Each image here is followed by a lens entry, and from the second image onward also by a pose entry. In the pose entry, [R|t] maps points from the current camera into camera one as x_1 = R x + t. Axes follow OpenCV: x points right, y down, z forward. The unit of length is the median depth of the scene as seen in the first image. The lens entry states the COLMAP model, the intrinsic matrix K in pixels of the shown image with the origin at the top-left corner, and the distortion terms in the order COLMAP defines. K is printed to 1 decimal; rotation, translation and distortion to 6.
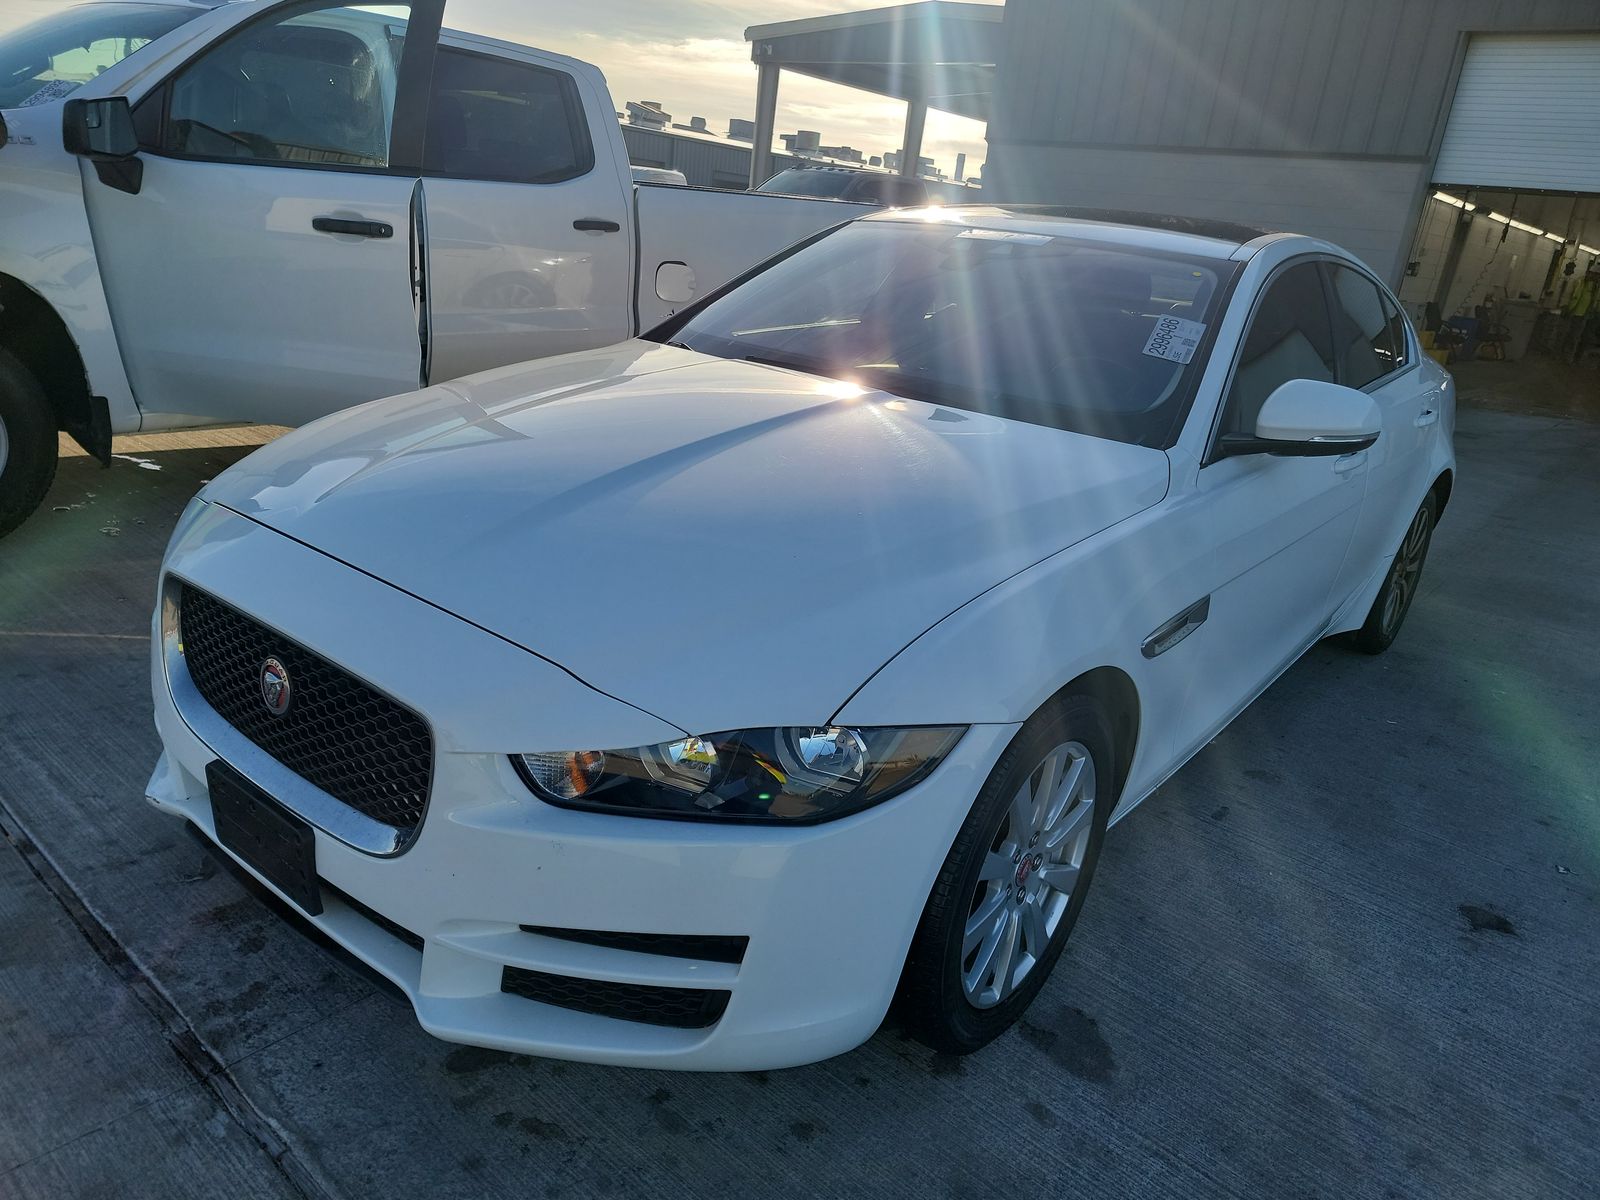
lens RADIAL K [[1172.8, 0, 800.0], [0, 1172.8, 600.0], [0, 0, 1]] dist [-0.015993, -0.006668]
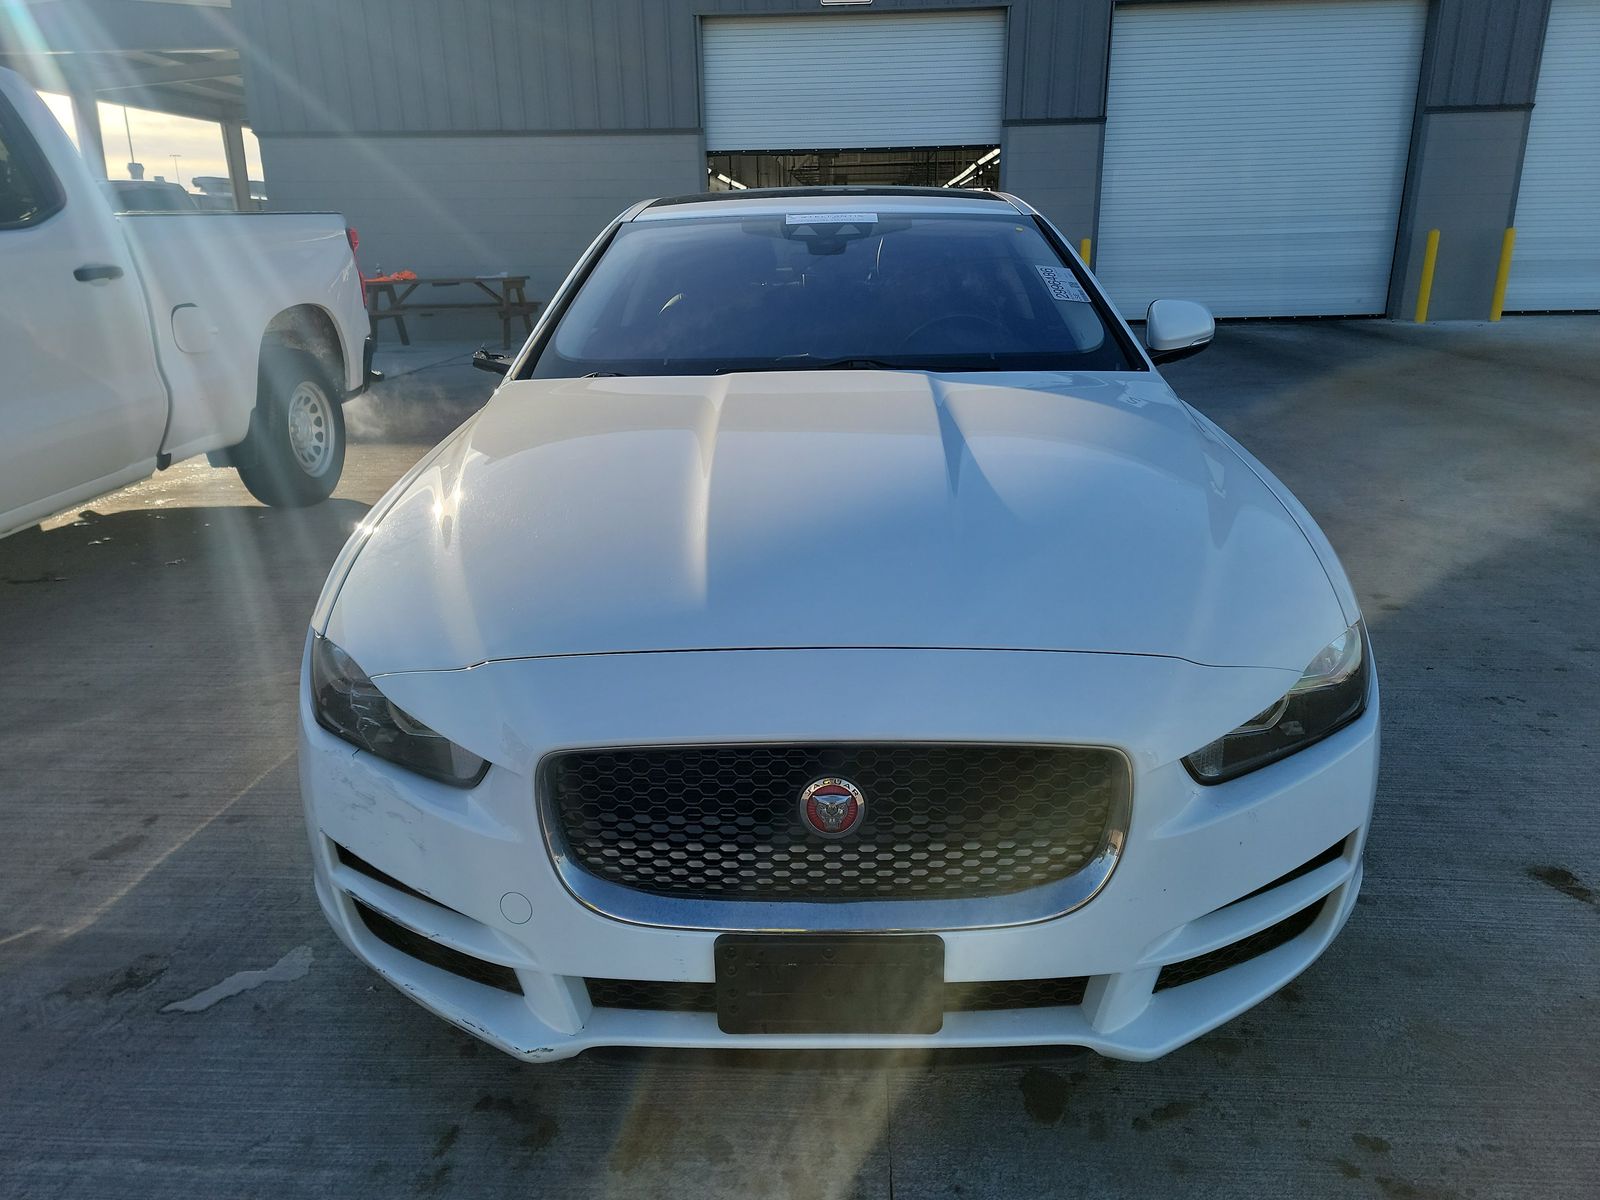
lens RADIAL K [[1095.8, 0, 800.0], [0, 1095.8, 600.0], [0, 0, 1]] dist [0.112802, -0.059900]
pose [[0.806302, -0.313496, 0.501596, -0.551801], [0.306913, 0.946648, 0.098298, -0.109915], [-0.505650, 0.074689, 0.859499, 0.184864]]
